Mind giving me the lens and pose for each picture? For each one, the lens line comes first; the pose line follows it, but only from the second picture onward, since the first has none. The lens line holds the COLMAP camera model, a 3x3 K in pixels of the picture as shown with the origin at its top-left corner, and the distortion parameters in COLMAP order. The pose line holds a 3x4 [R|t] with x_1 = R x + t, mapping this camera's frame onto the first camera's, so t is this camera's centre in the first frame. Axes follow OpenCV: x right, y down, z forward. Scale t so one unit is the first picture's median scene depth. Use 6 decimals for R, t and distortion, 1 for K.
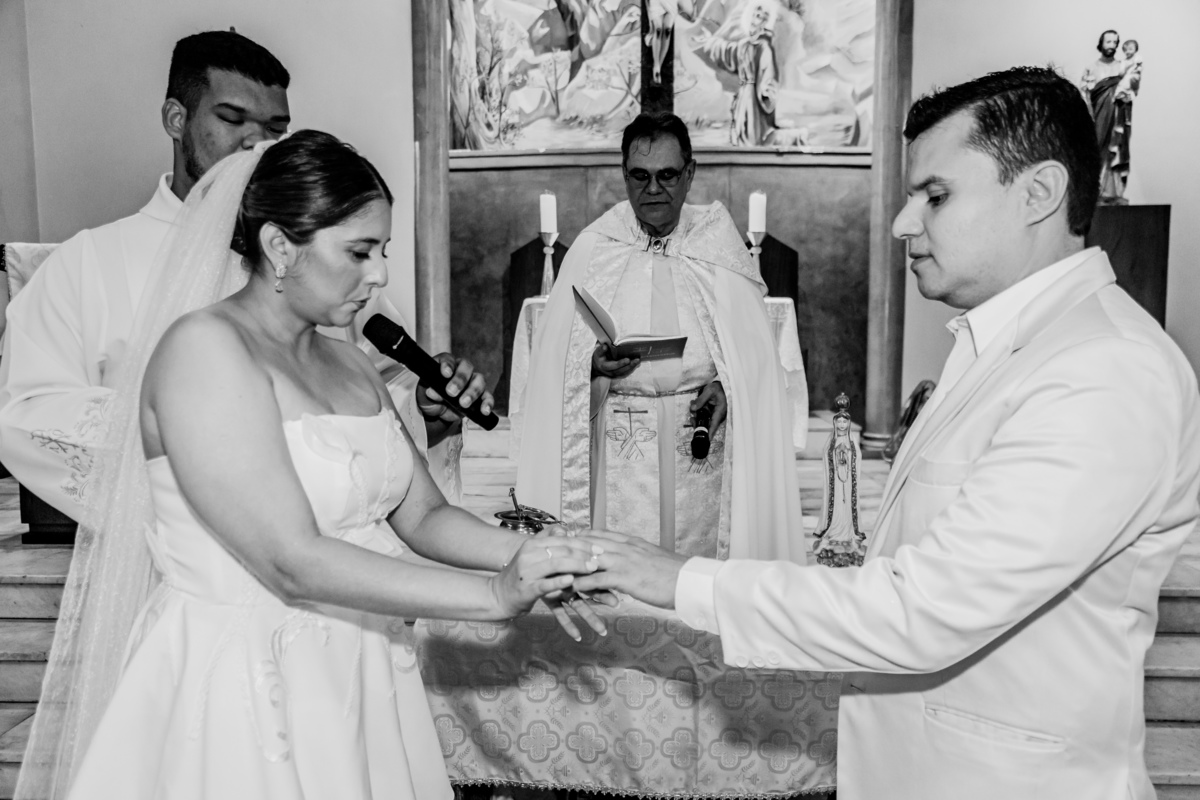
lens RADIAL K [[974.5, 0, 609.1], [0, 974.5, 409.5], [0, 0, 1]] dist [0.021460, -0.009208]
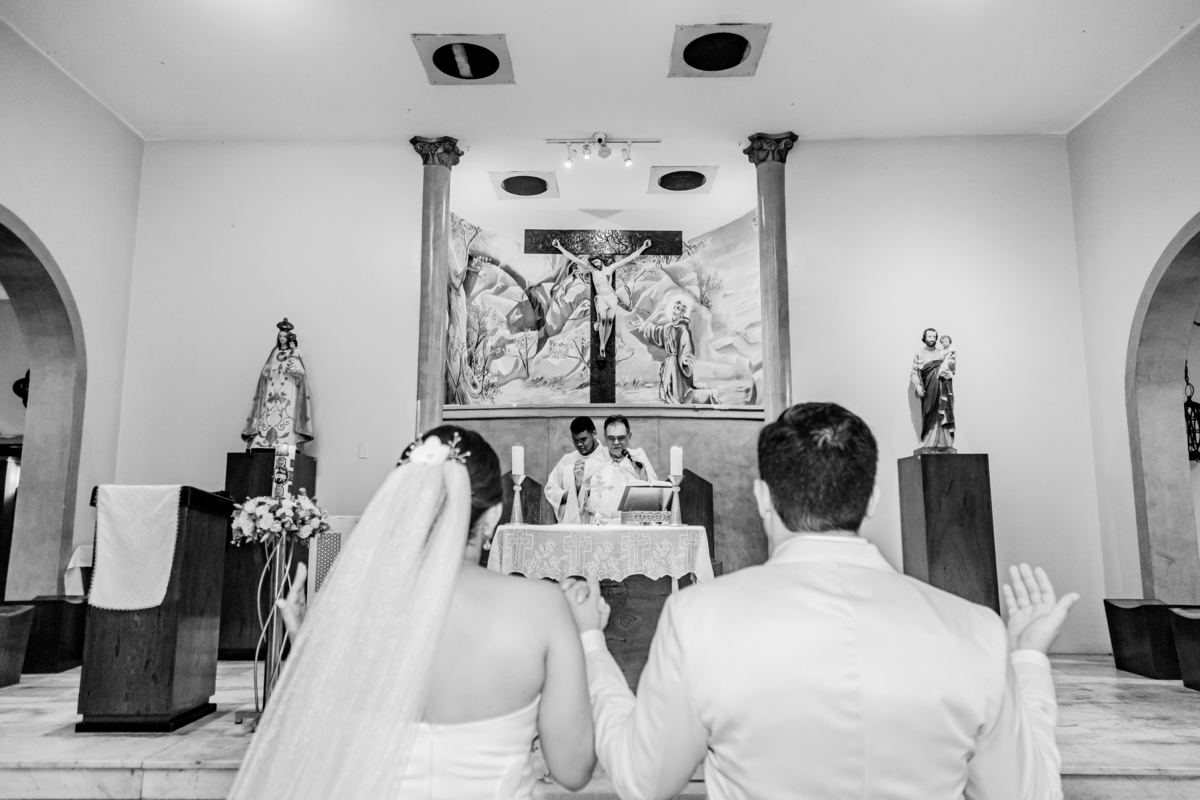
lens RADIAL K [[809.4, 0, 594.3], [0, 809.4, 401.8], [0, 0, 1]] dist [0.009448, 0.002388]
pose [[0.999497, 0.008203, 0.030626, 0.004154], [-0.000574, 0.970477, -0.241193, -0.008642], [-0.031701, 0.241054, 0.969994, -0.048873]]
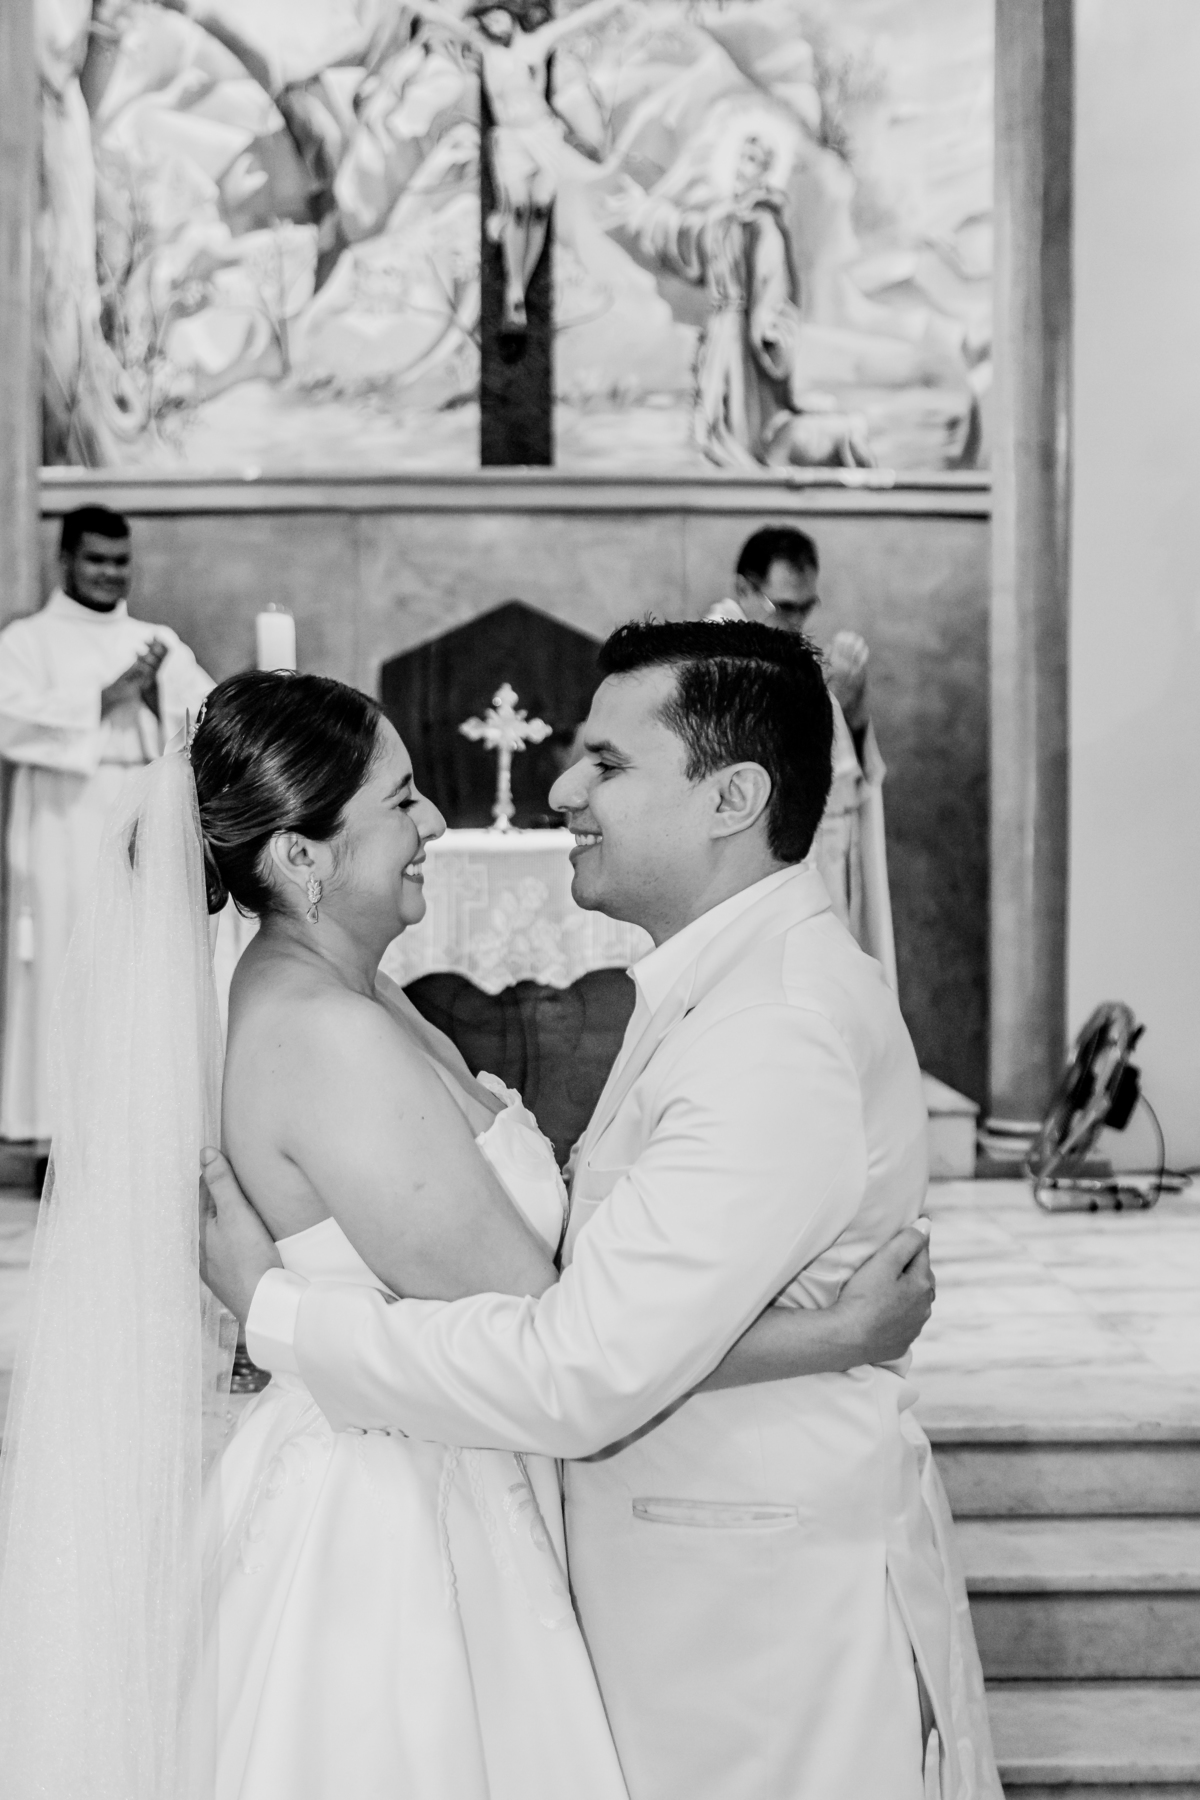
lens RADIAL K [[2626.7, 0, 605.3], [0, 2626.7, 925.0], [0, 0, 1]] dist [0.039994, 0.000000]
pose [[0.997245, -0.003015, 0.074119, 0.000580], [0.006701, 0.998750, -0.049531, -0.005238], [-0.073877, 0.049891, 0.996019, -0.151497]]
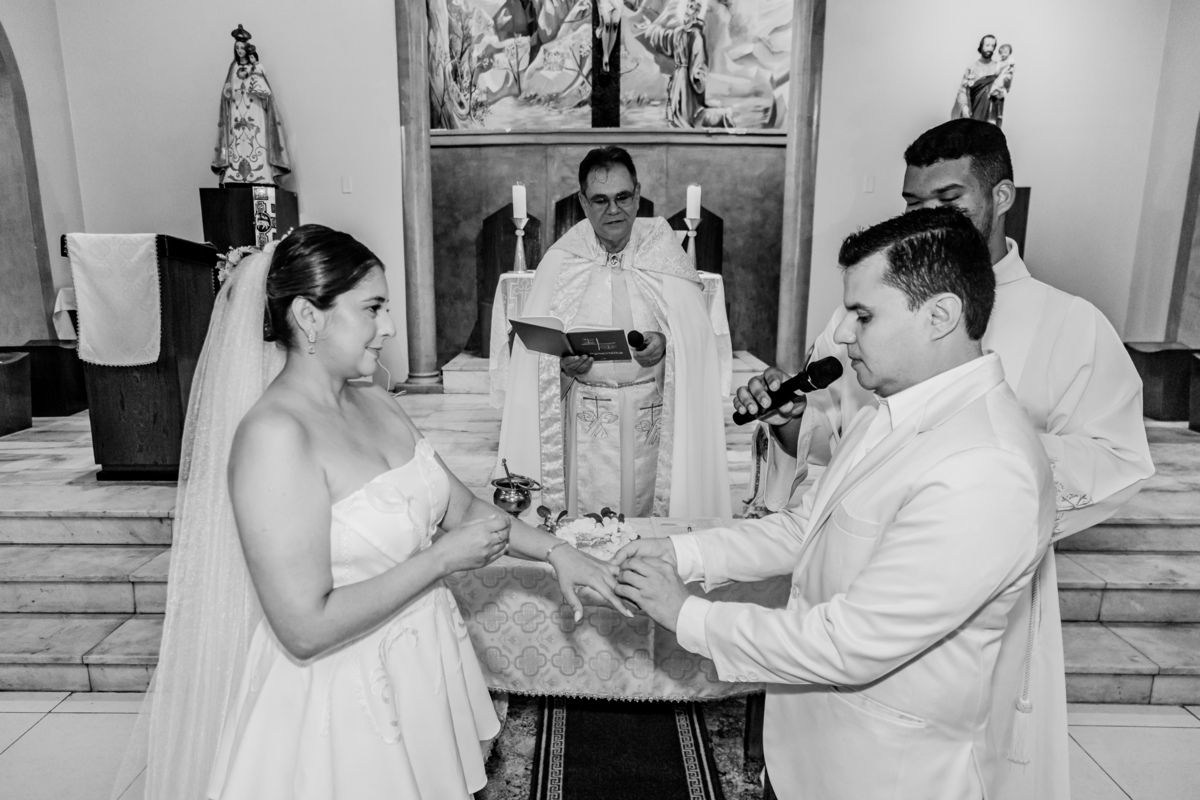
lens RADIAL K [[809.4, 0, 578.7], [0, 809.4, 417.0], [0, 0, 1]] dist [0.009448, 0.002388]
pose [[0.999626, -0.004225, 0.027019, -0.010565], [0.001058, 0.993231, 0.116150, -0.032261], [-0.027327, -0.116078, 0.992864, -0.011639]]
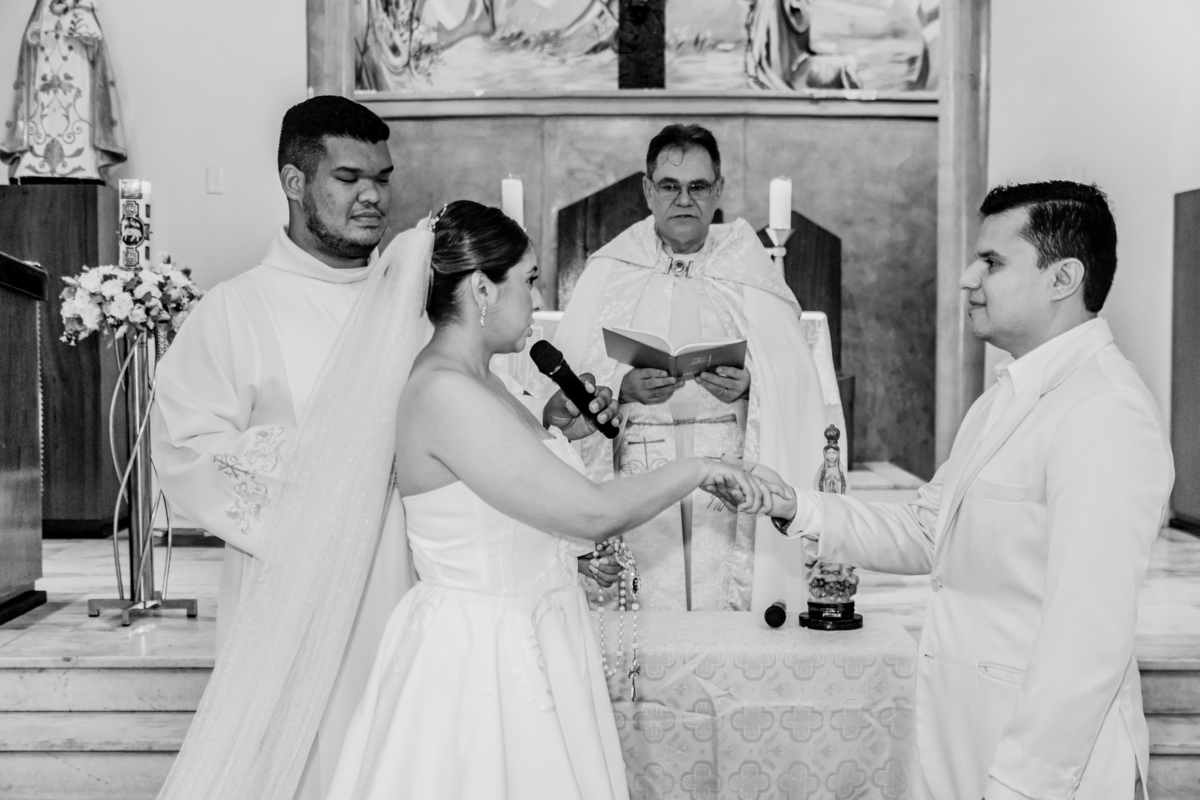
lens RADIAL K [[1751.2, 0, 598.7], [0, 1751.2, 401.3], [0, 0, 1]] dist [0.039994, 0.000000]
pose [[0.999230, -0.000256, 0.039236, -0.029190], [0.001924, 0.999095, -0.042480, 0.009679], [-0.039190, 0.042523, 0.998327, -0.234259]]
